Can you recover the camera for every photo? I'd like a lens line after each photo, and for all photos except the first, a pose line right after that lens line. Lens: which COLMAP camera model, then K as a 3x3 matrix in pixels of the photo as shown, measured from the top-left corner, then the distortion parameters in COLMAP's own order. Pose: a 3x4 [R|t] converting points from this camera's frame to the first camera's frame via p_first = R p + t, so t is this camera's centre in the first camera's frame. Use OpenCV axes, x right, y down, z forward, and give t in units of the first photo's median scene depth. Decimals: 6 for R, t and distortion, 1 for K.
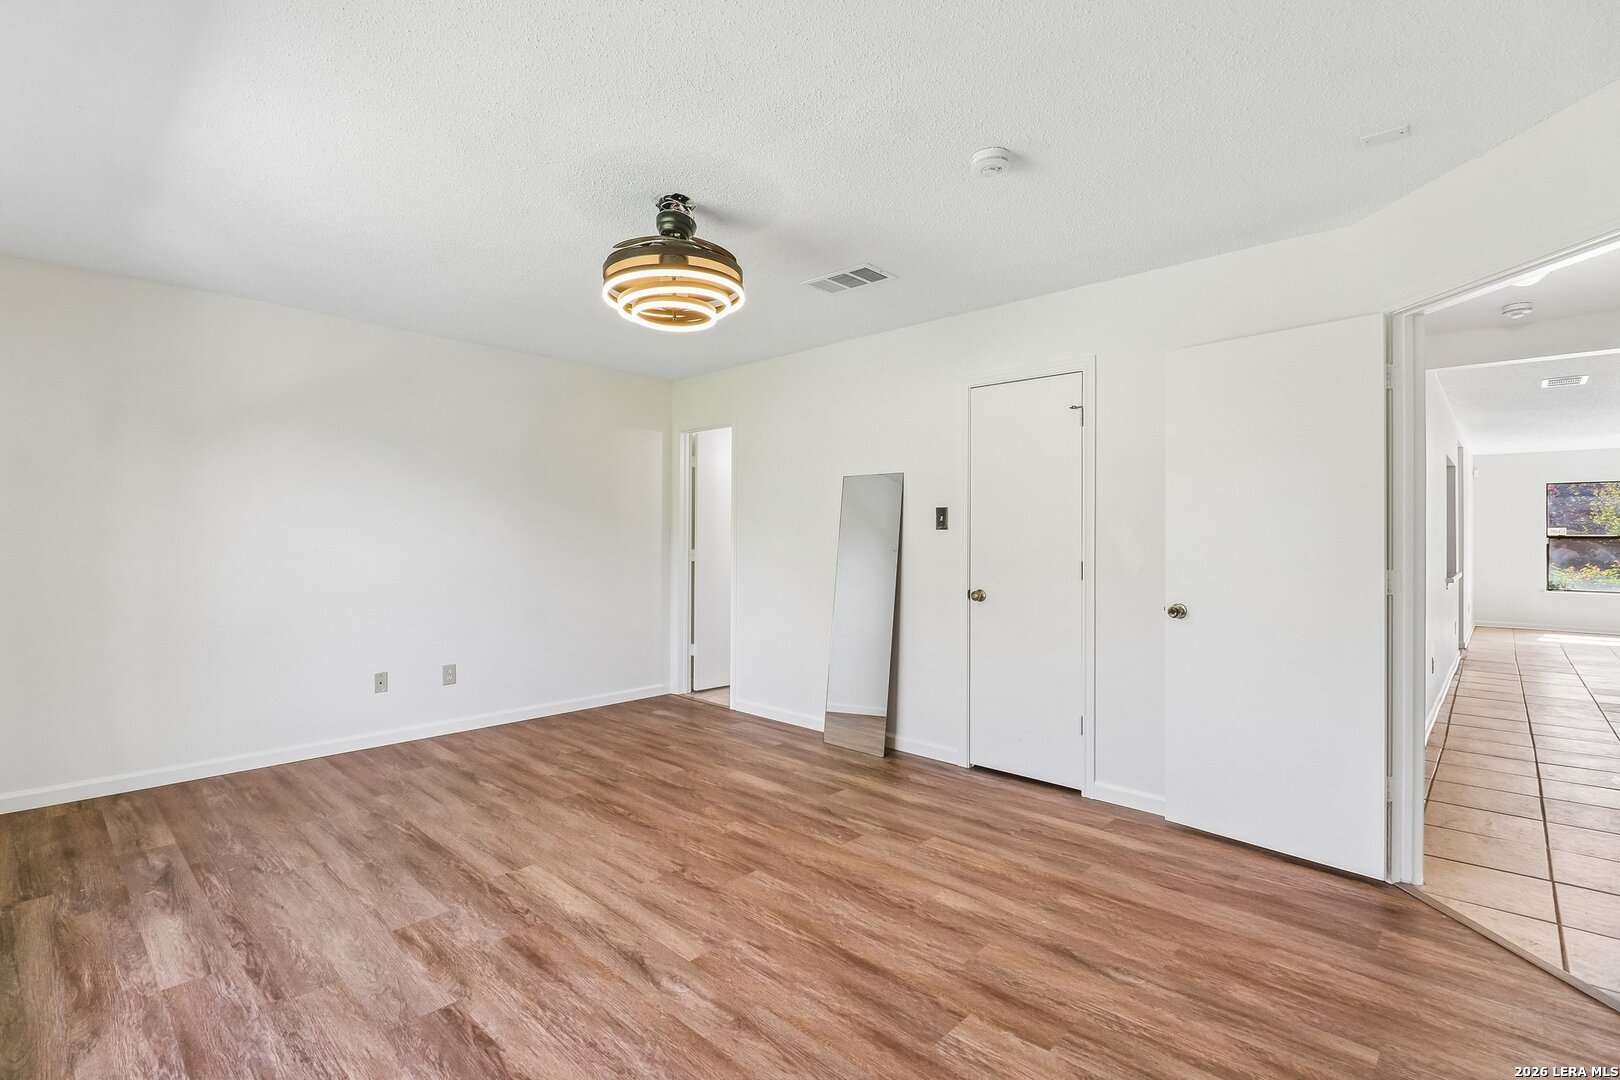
lens RADIAL K [[748.9, 0, 793.9], [0, 748.9, 538.6], [0, 0, 1]] dist [0.010980, -0.010587]
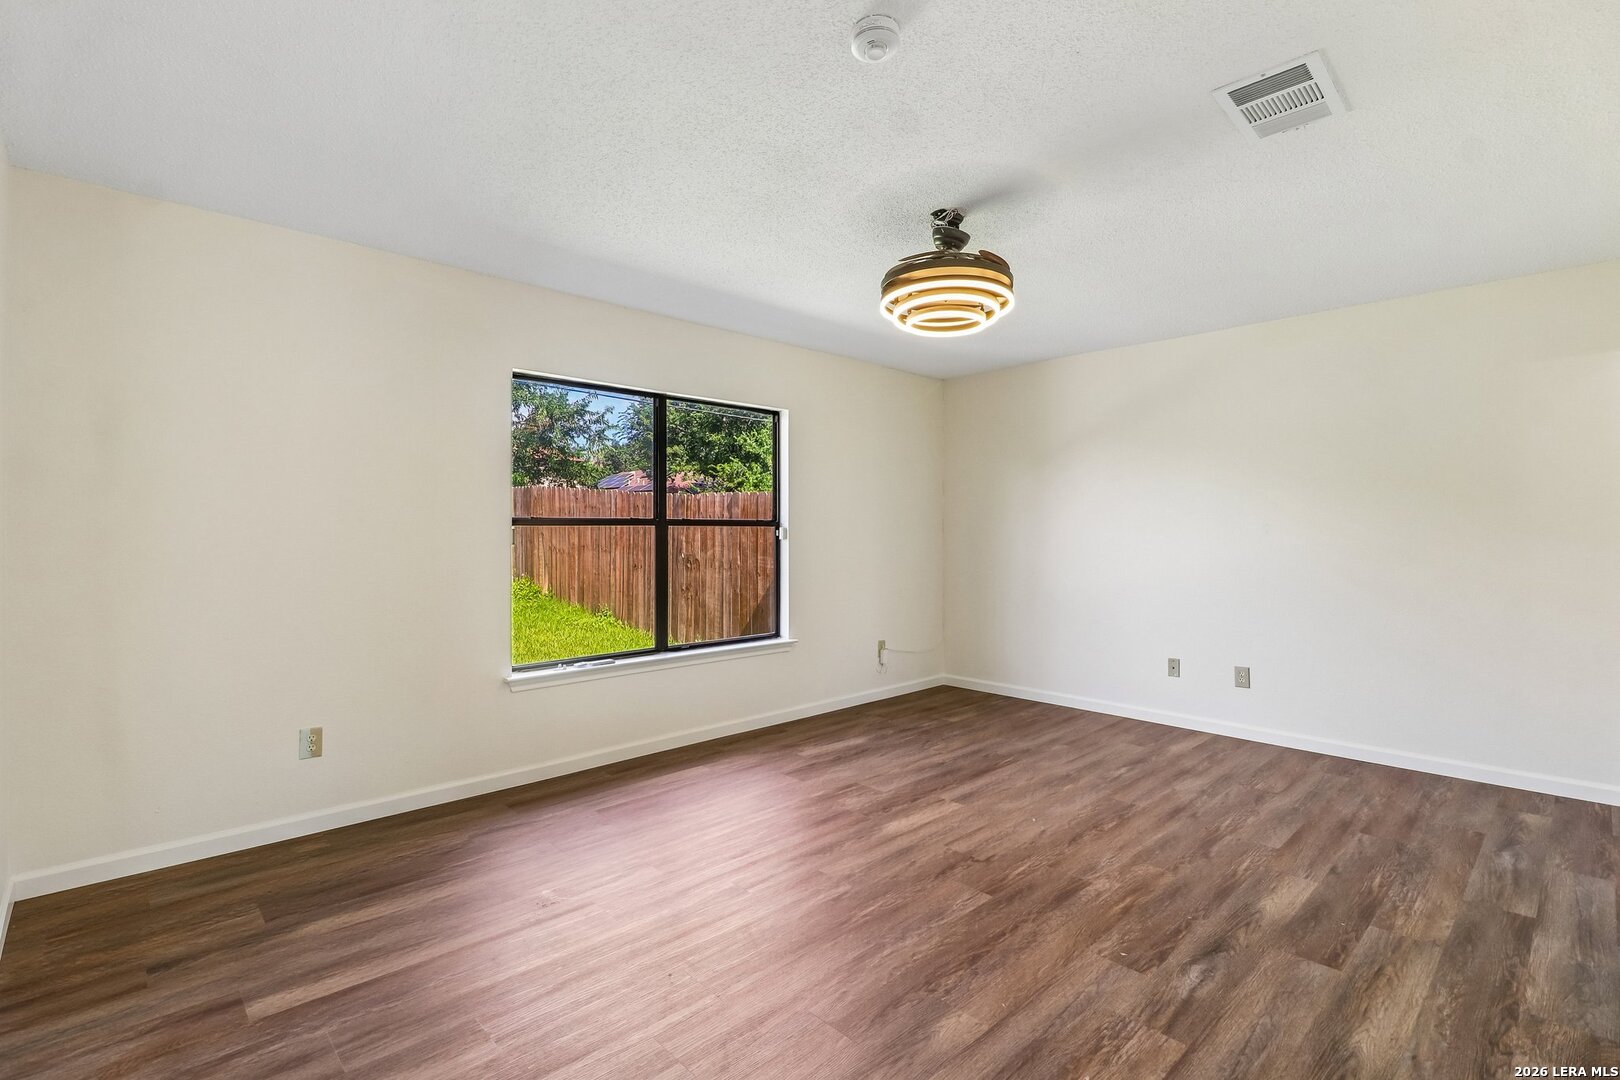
lens RADIAL K [[748.9, 0, 806.6], [0, 748.9, 535.9], [0, 0, 1]] dist [0.010980, -0.010587]
pose [[-0.050345, 0.001742, -0.998730, 0.797749], [-0.004118, 0.999990, 0.001952, 0.002694], [0.998723, 0.004211, -0.050337, 0.748882]]
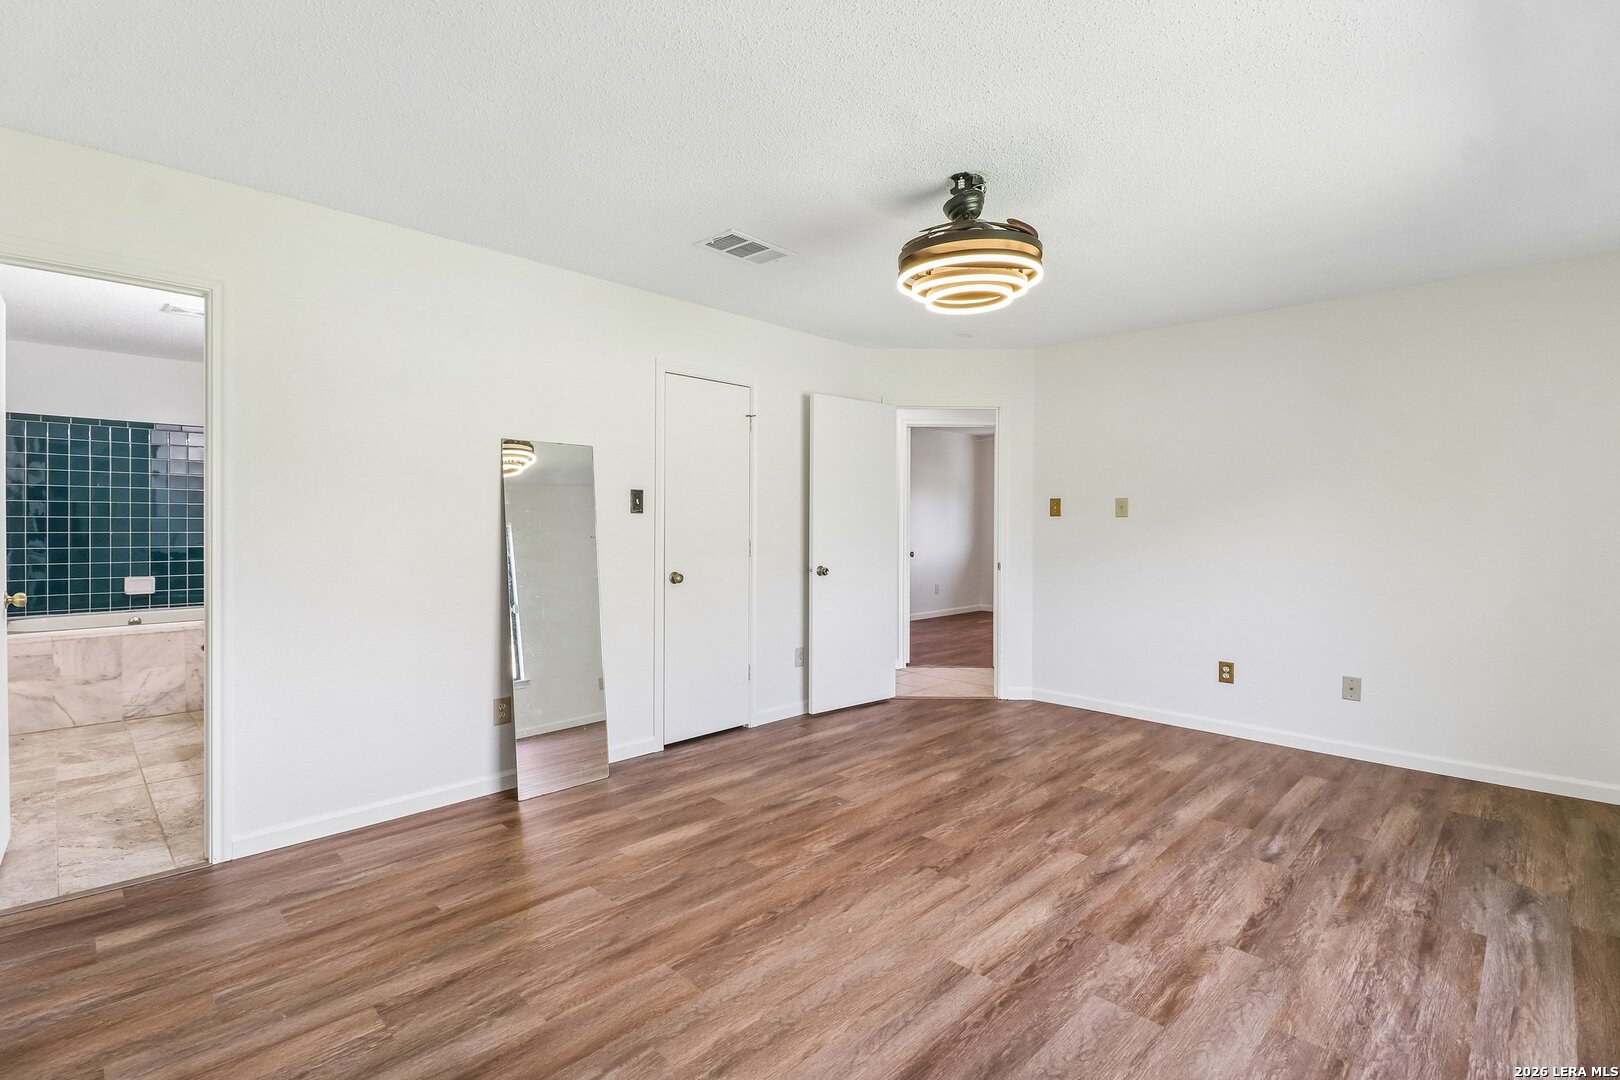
lens RADIAL K [[748.9, 0, 808.4], [0, 748.9, 530.3], [0, 0, 1]] dist [0.010980, -0.010587]
pose [[0.013252, -0.016958, 0.999768, -1.015012], [-0.001115, 0.999855, 0.016974, -0.008602], [-0.999912, -0.001339, 0.013232, 1.049549]]
